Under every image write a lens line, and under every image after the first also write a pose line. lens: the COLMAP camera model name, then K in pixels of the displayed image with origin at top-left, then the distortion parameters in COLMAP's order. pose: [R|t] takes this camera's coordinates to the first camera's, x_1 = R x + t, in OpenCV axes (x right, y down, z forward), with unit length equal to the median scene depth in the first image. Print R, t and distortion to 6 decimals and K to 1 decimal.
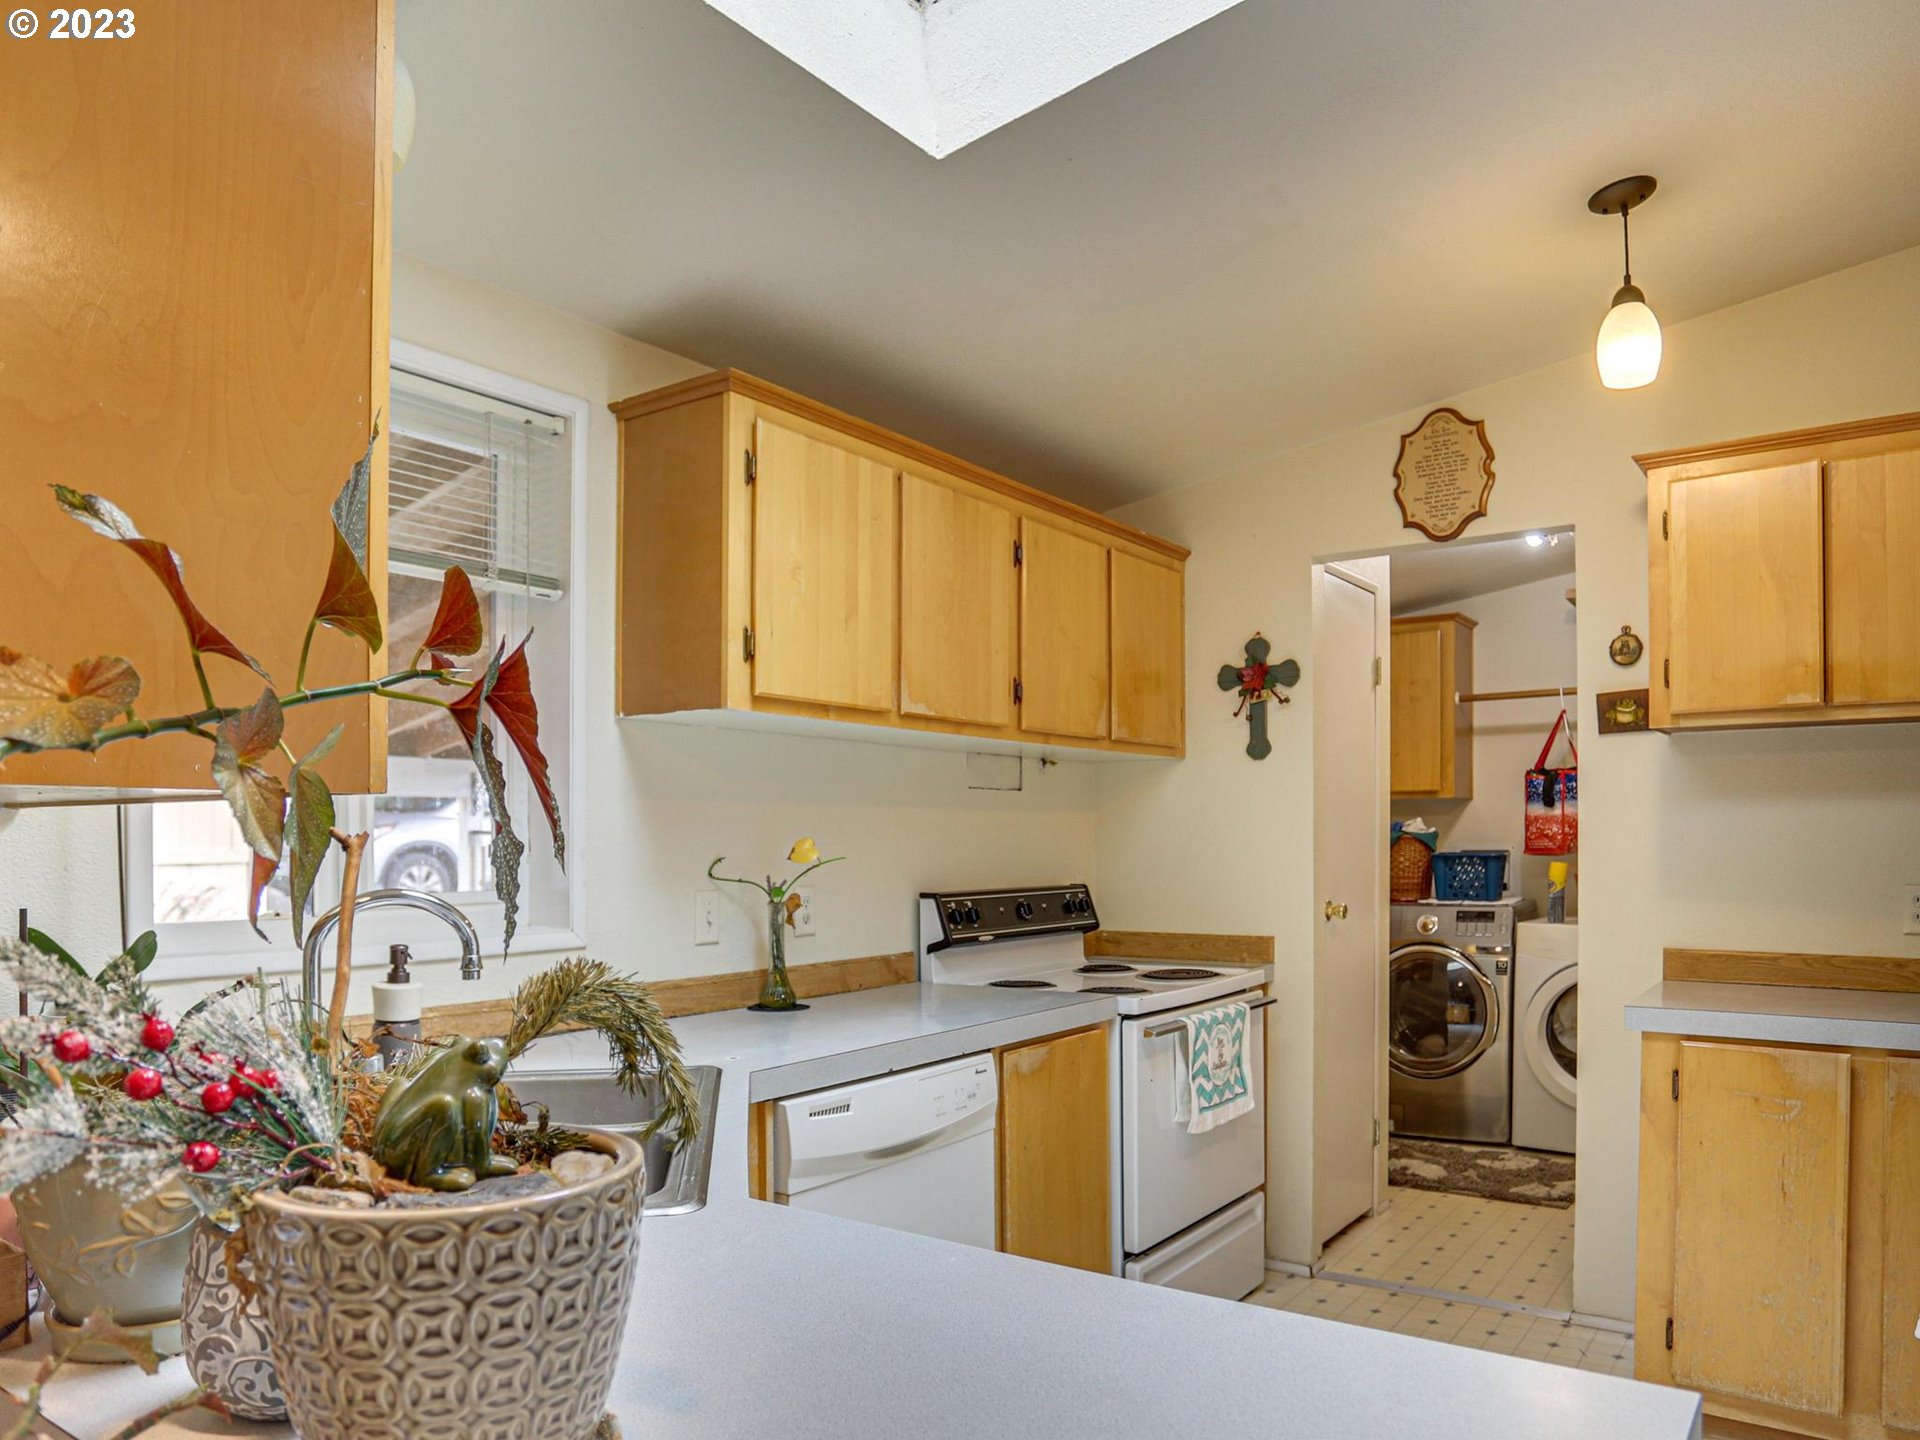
lens RADIAL K [[1370.0, 0, 1095.2], [0, 1370.0, 858.2], [0, 0, 1]] dist [-0.069342, 0.039972]
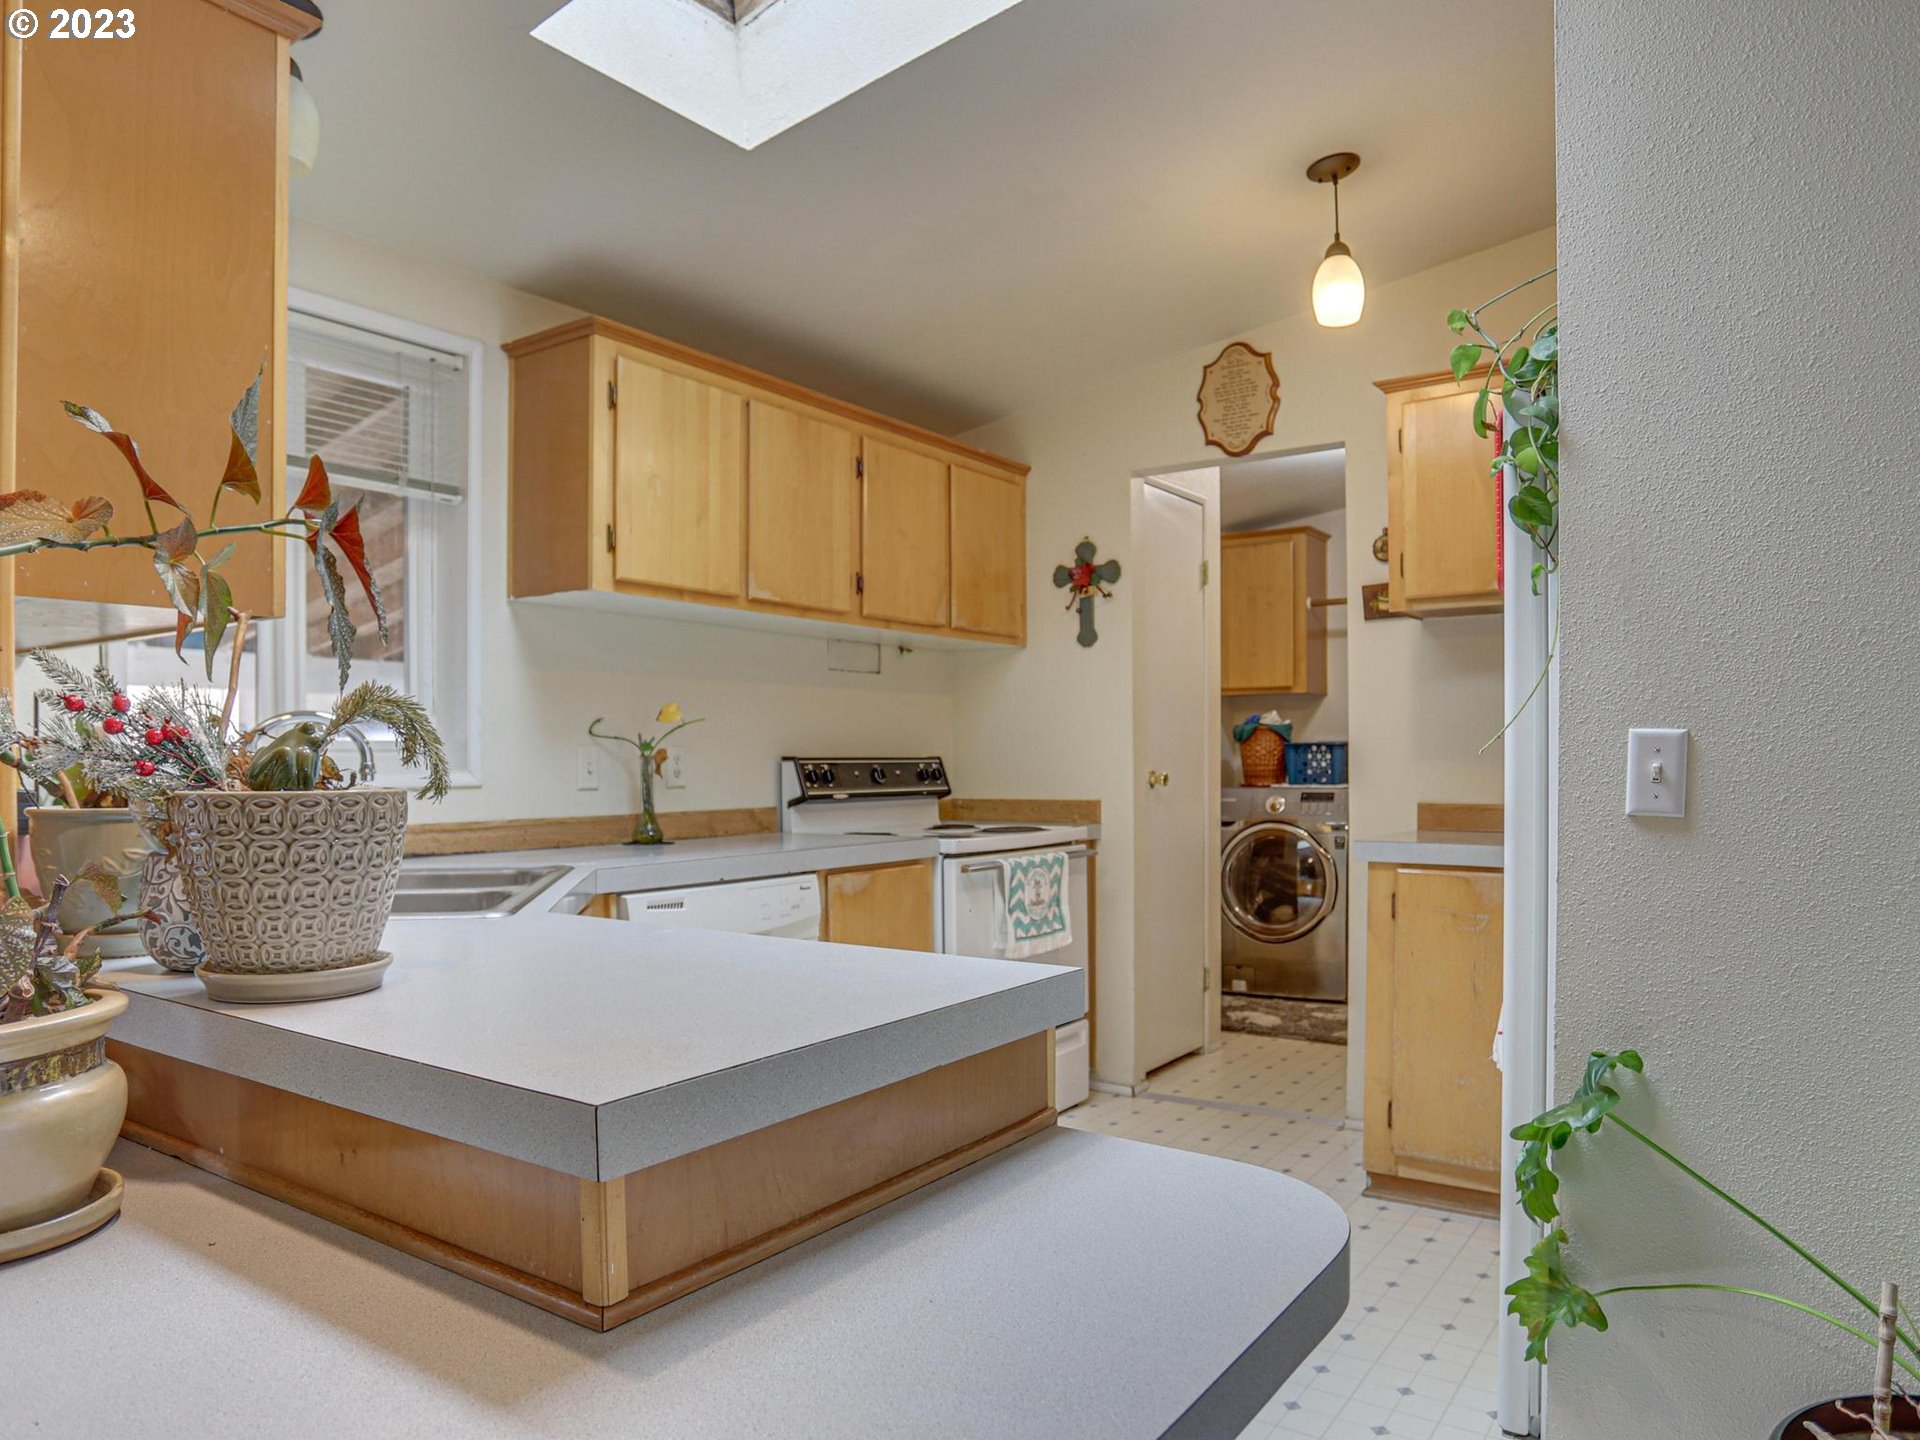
lens RADIAL K [[1337.3, 0, 1060.0], [0, 1337.3, 776.4], [0, 0, 1]] dist [-0.074013, 0.042131]
pose [[0.999992, -0.002880, 0.002913, 0.128640], [0.002887, 0.999993, -0.002286, 0.054460], [-0.002906, 0.002294, 0.999993, -0.174653]]
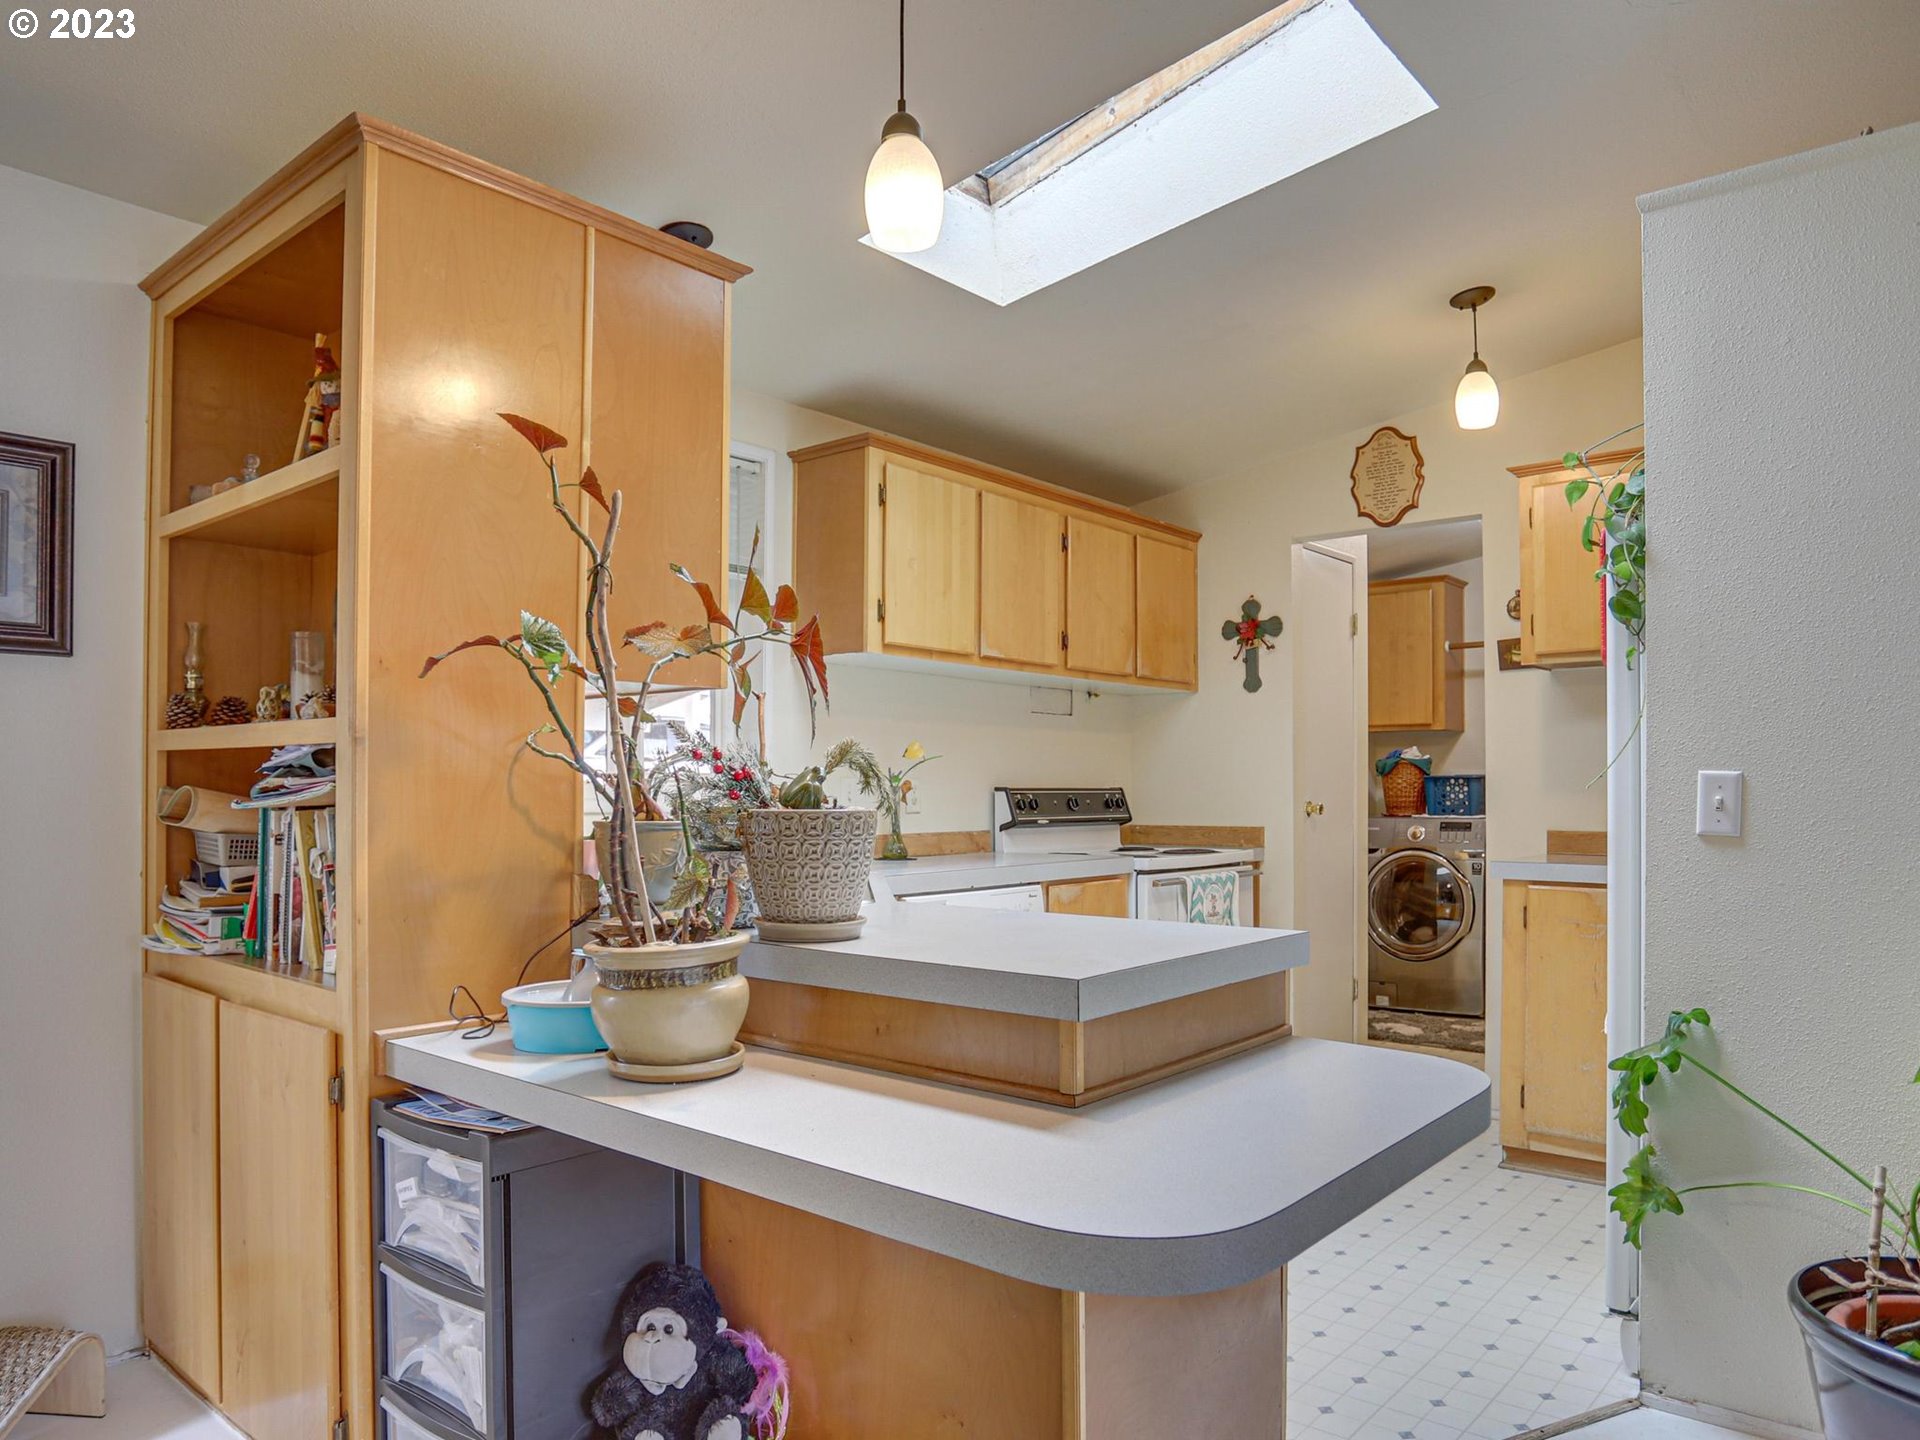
lens RADIAL K [[1363.8, 0, 1092.1], [0, 1363.8, 768.4], [0, 0, 1]] dist [-0.051461, 0.021074]
pose [[0.997941, 0.000629, -0.064135, 0.068969], [-0.002593, 0.999530, -0.030543, 0.057139], [0.064086, 0.030646, 0.997474, -0.433533]]
